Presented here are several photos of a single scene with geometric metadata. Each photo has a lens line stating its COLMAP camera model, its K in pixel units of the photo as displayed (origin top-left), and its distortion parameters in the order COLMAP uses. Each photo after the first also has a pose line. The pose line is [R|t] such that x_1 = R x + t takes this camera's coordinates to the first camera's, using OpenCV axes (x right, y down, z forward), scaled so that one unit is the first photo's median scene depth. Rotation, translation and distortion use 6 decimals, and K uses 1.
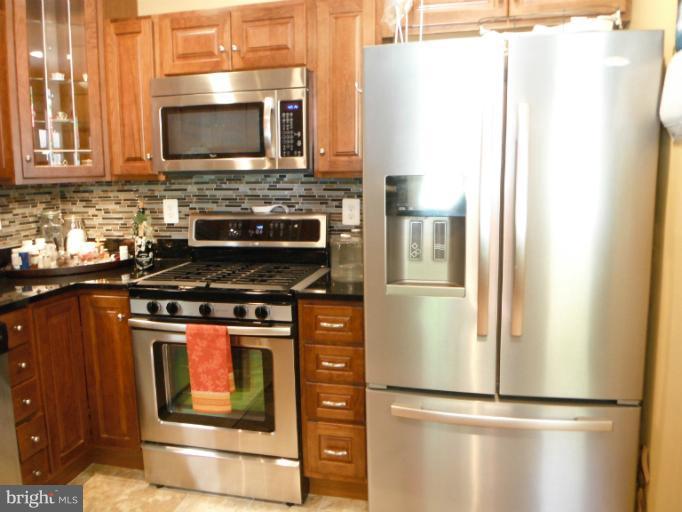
lens RADIAL K [[560.1, 0, 338.1], [0, 560.1, 250.9], [0, 0, 1]] dist [-0.010445, -0.017523]
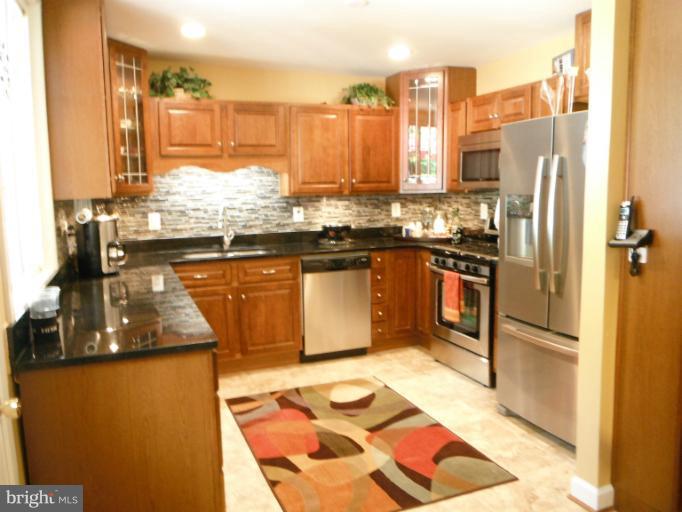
lens RADIAL K [[560.1, 0, 338.1], [0, 560.1, 250.9], [0, 0, 1]] dist [-0.010445, -0.017523]
pose [[0.599273, 0.102636, -0.793938, 0.894753], [-0.107521, 0.993081, 0.047223, 0.014738], [0.793292, 0.057066, 0.606162, -0.378870]]
